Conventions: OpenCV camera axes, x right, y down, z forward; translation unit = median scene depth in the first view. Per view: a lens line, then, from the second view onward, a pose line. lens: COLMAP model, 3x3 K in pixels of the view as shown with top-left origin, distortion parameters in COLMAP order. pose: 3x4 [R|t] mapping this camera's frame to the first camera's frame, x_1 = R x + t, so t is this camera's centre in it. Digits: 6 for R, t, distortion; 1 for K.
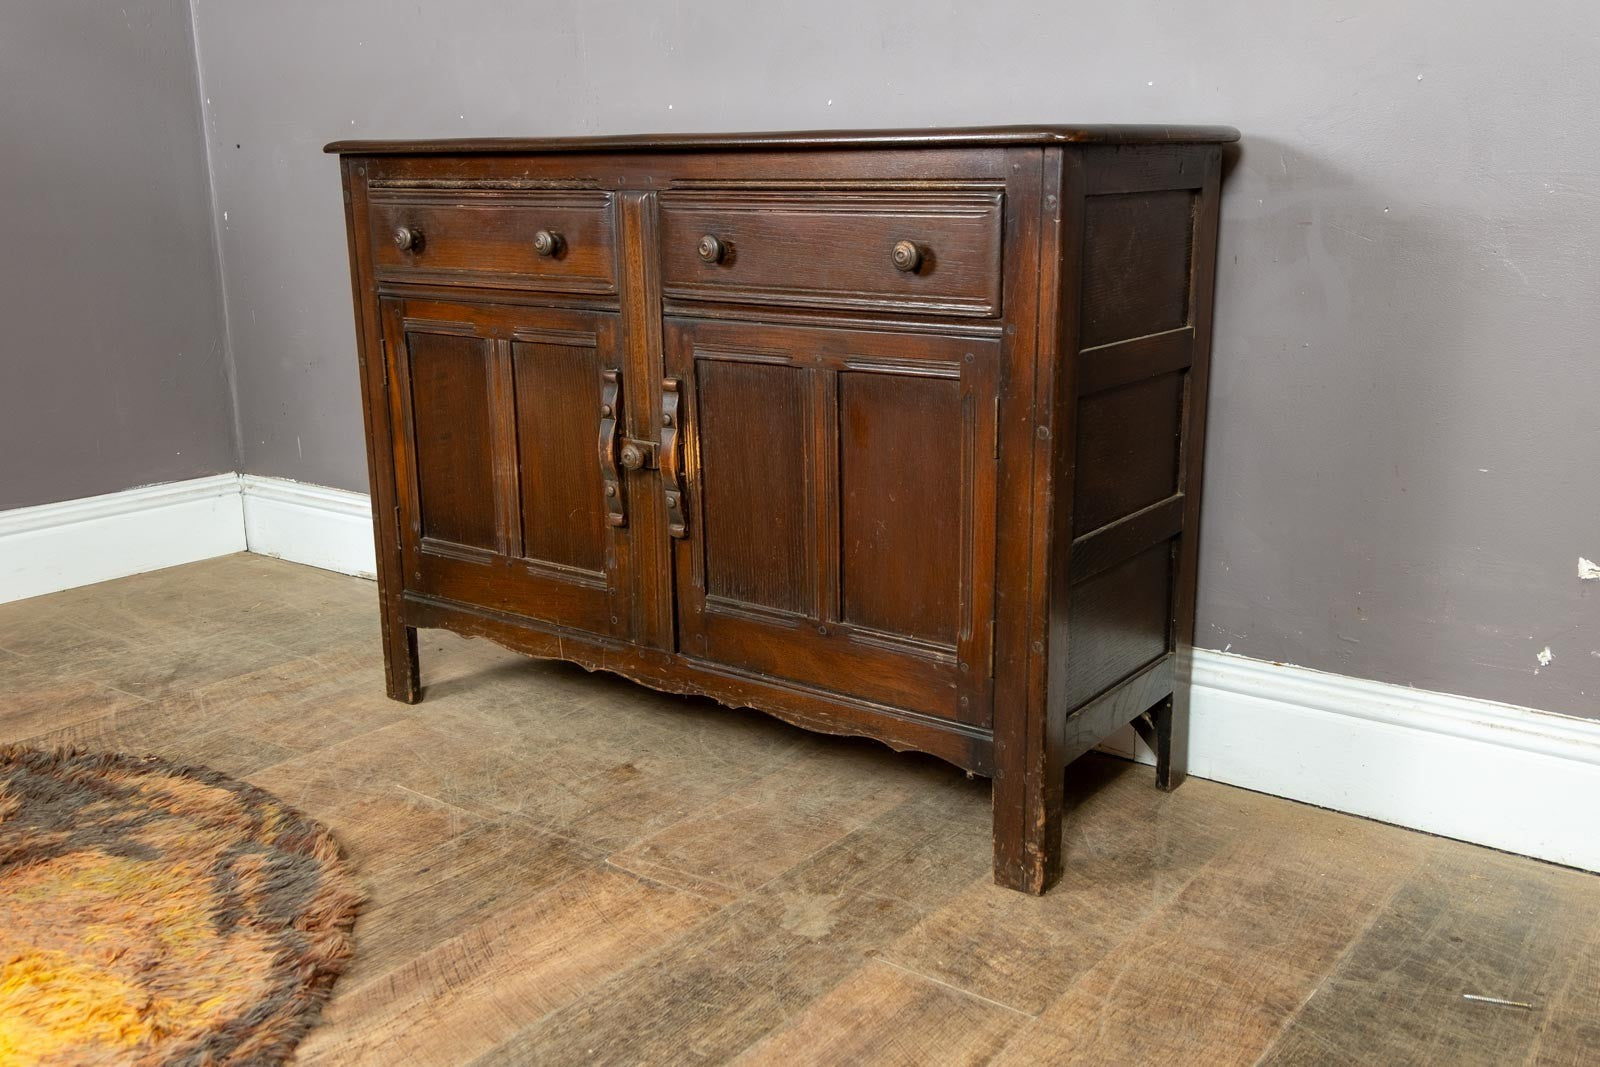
lens RADIAL K [[1508.0, 0, 799.5], [0, 1508.0, 537.1], [0, 0, 1]] dist [0.105072, -0.011745]
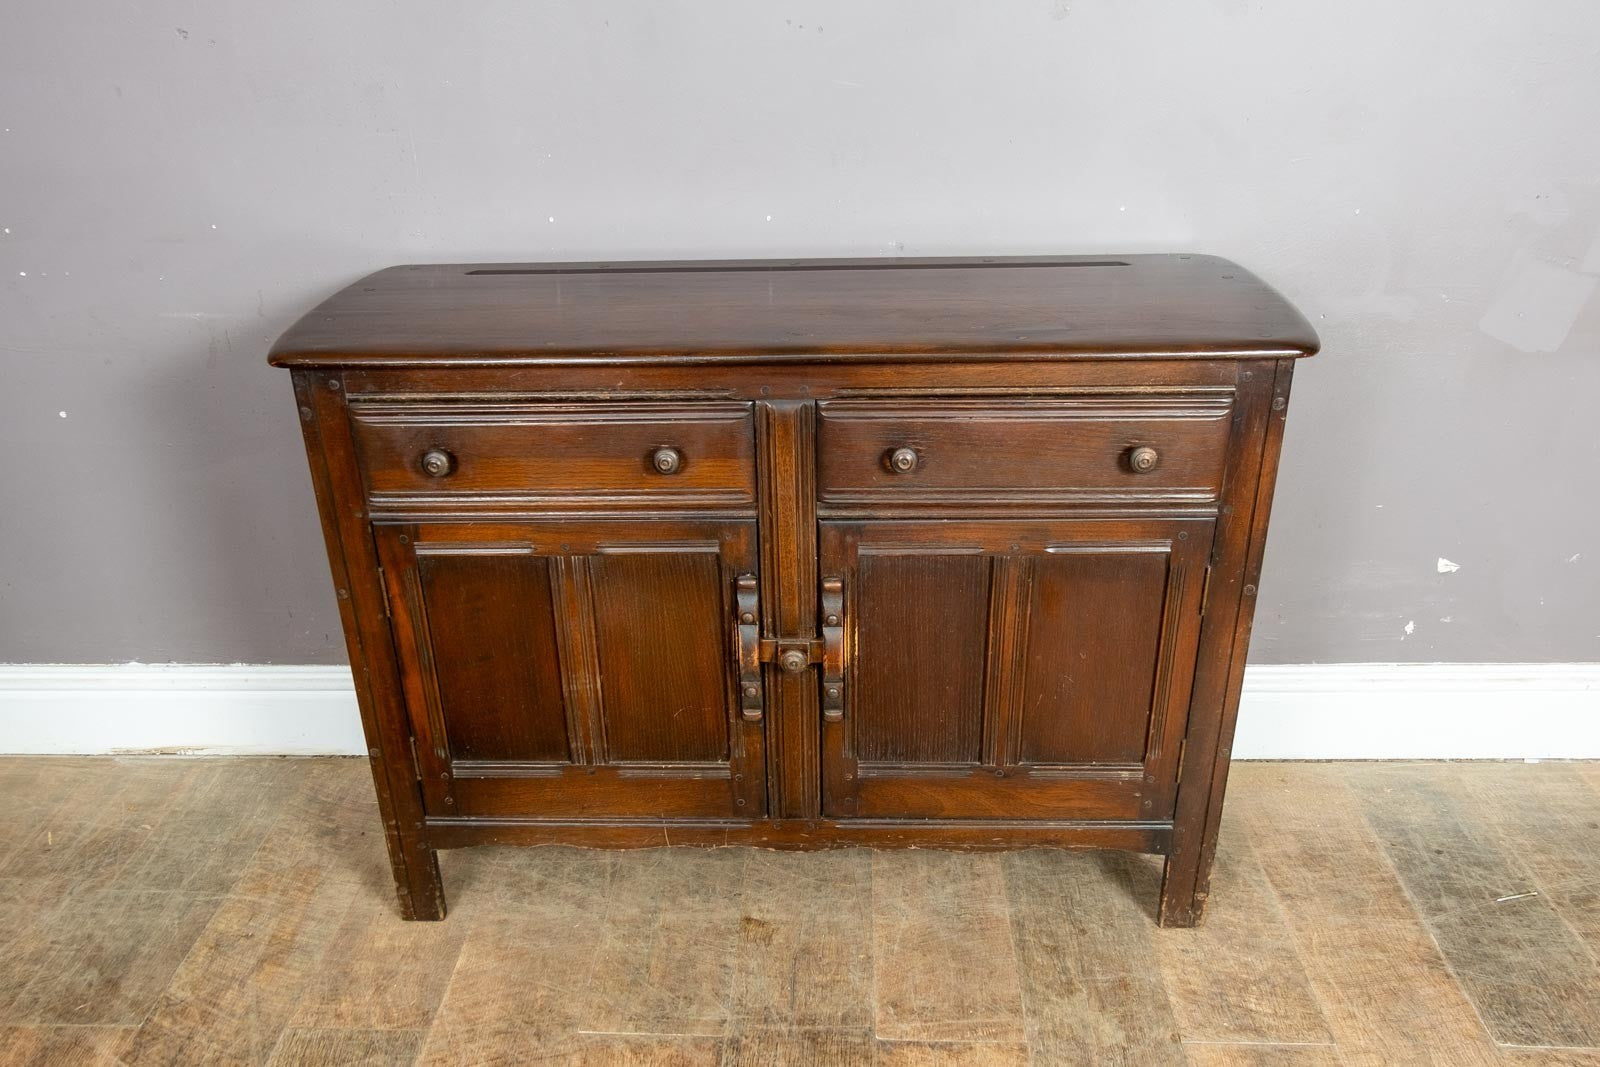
lens RADIAL K [[1350.3, 0, 777.1], [0, 1350.3, 647.2], [0, 0, 1]] dist [-0.007275, 0.018015]
pose [[0.824507, -0.276020, 0.493964, -0.561551], [0.148503, 0.947911, 0.281802, -0.316513], [-0.546017, -0.158992, 0.822549, 0.289088]]
